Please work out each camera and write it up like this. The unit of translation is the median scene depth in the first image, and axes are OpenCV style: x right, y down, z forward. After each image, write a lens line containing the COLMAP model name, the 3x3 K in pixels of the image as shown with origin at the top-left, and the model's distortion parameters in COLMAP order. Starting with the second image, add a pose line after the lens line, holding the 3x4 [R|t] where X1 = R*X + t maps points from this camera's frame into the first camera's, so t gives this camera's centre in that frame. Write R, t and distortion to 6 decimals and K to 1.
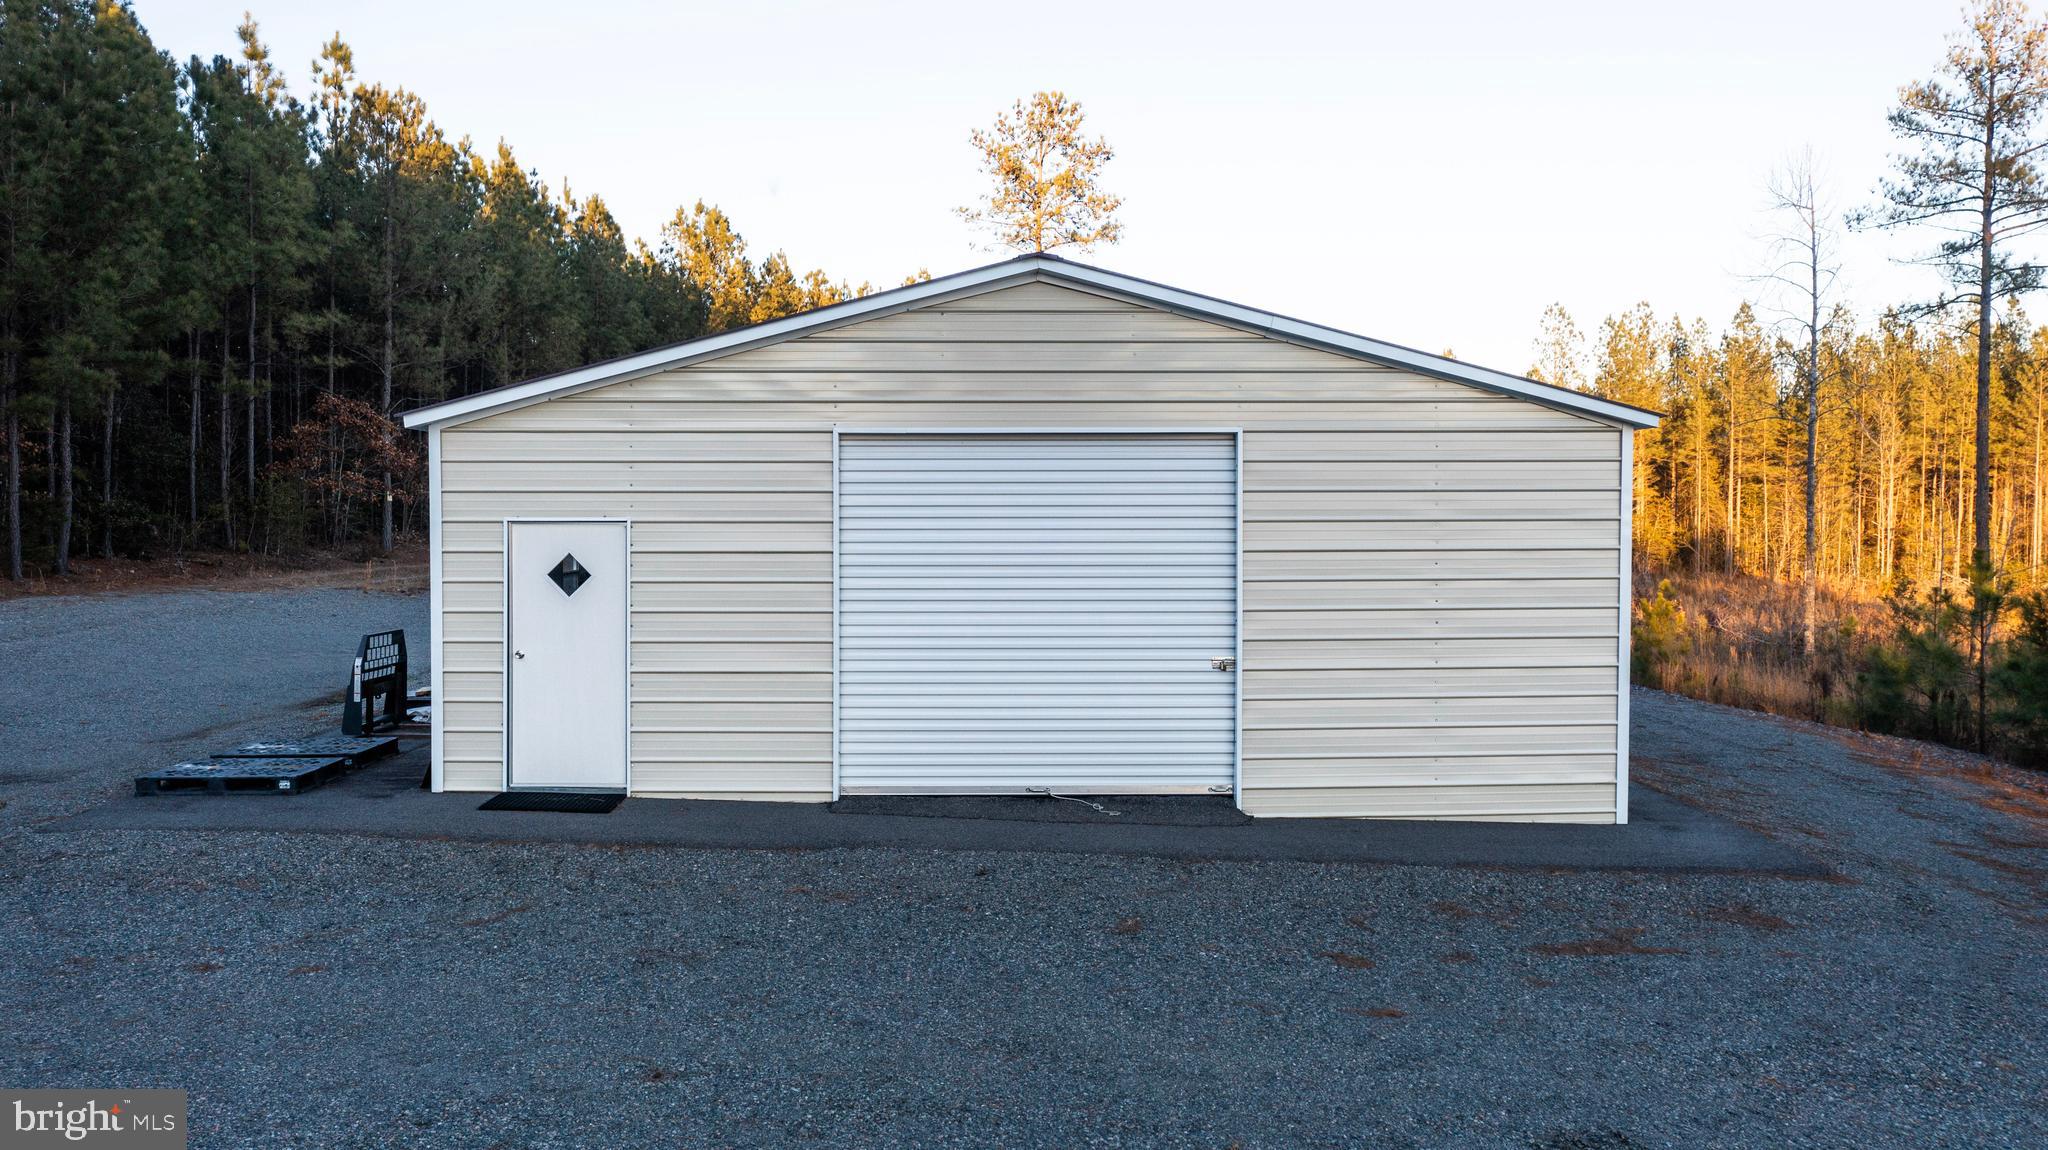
lens RADIAL K [[1602.4, 0, 1024.0], [0, 1602.4, 575.0], [0, 0, 1]] dist [-0.013673, 0.001732]
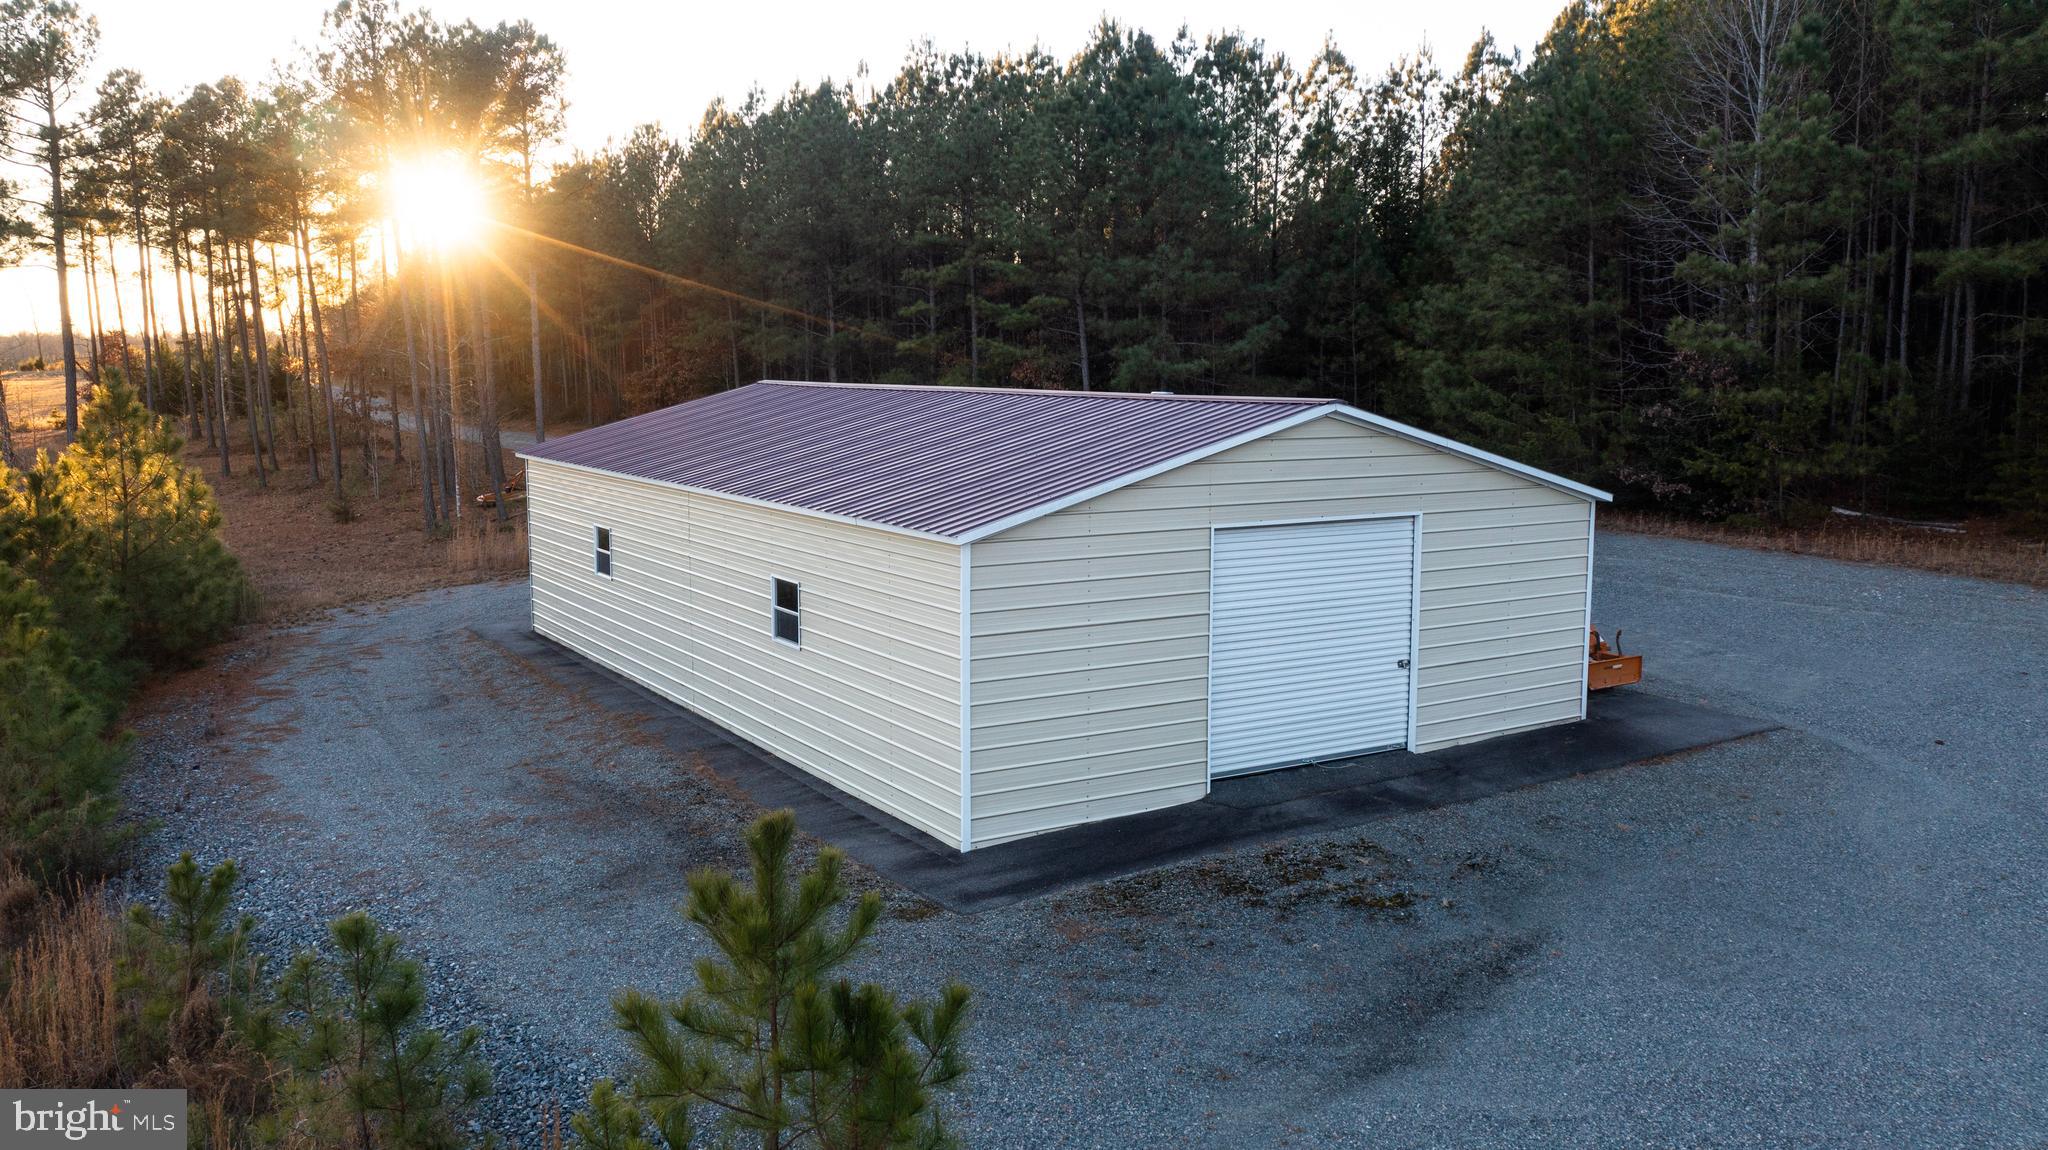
lens RADIAL K [[1602.4, 0, 1024.0], [0, 1602.4, 575.0], [0, 0, 1]] dist [-0.013673, 0.001732]
pose [[0.861043, -0.060661, 0.504902, -0.292175], [0.013275, 0.995203, 0.096930, -0.055670], [-0.508359, -0.076759, 0.857717, -0.037082]]
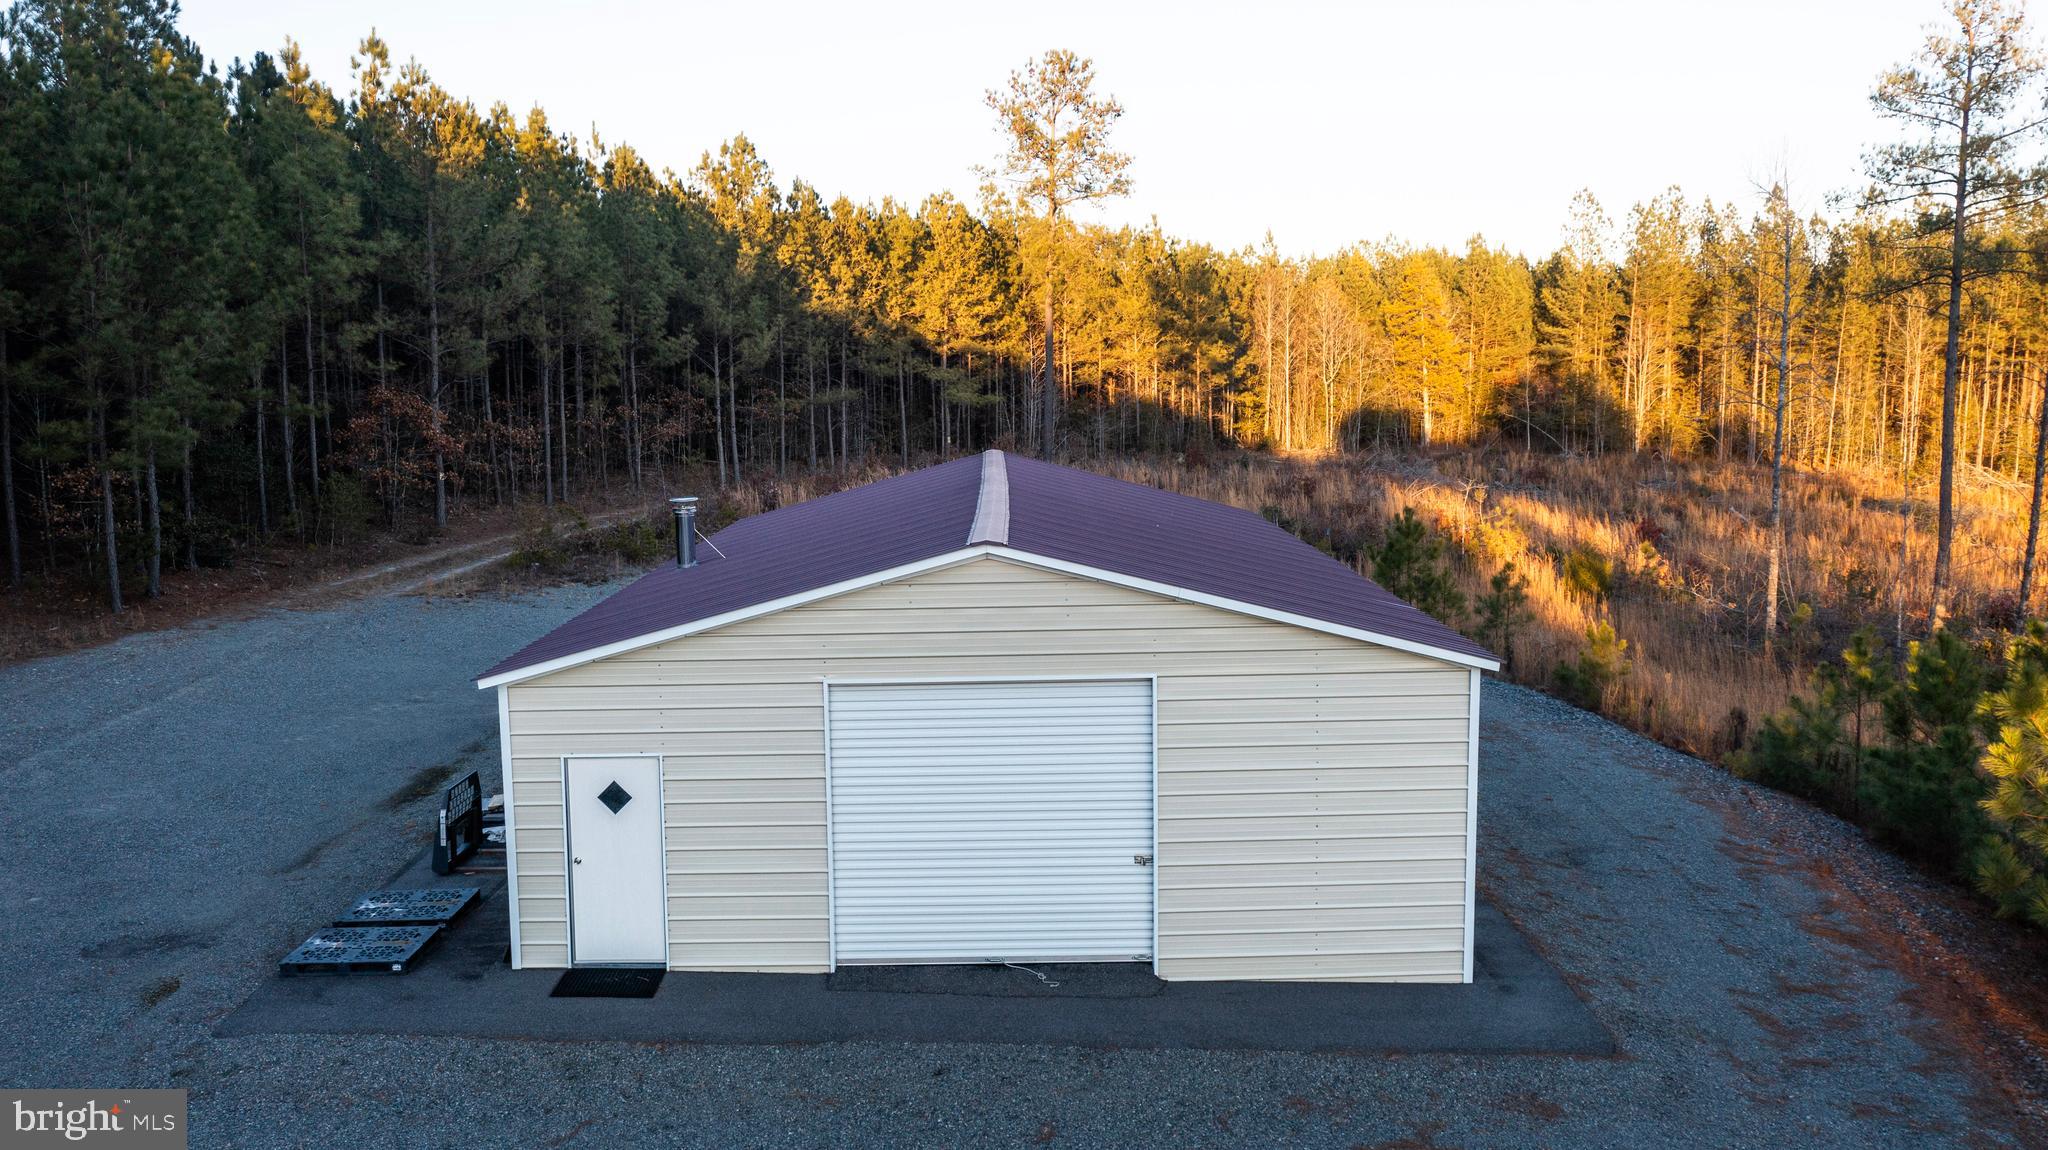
lens RADIAL K [[1595.7, 0, 1024.0], [0, 1595.7, 575.0], [0, 0, 1]] dist [-0.004258, -0.014881]
pose [[0.999601, -0.011995, -0.025580, 0.020365], [0.014246, 0.995866, 0.089707, -0.083874], [0.024398, -0.090036, 0.995640, -0.063261]]
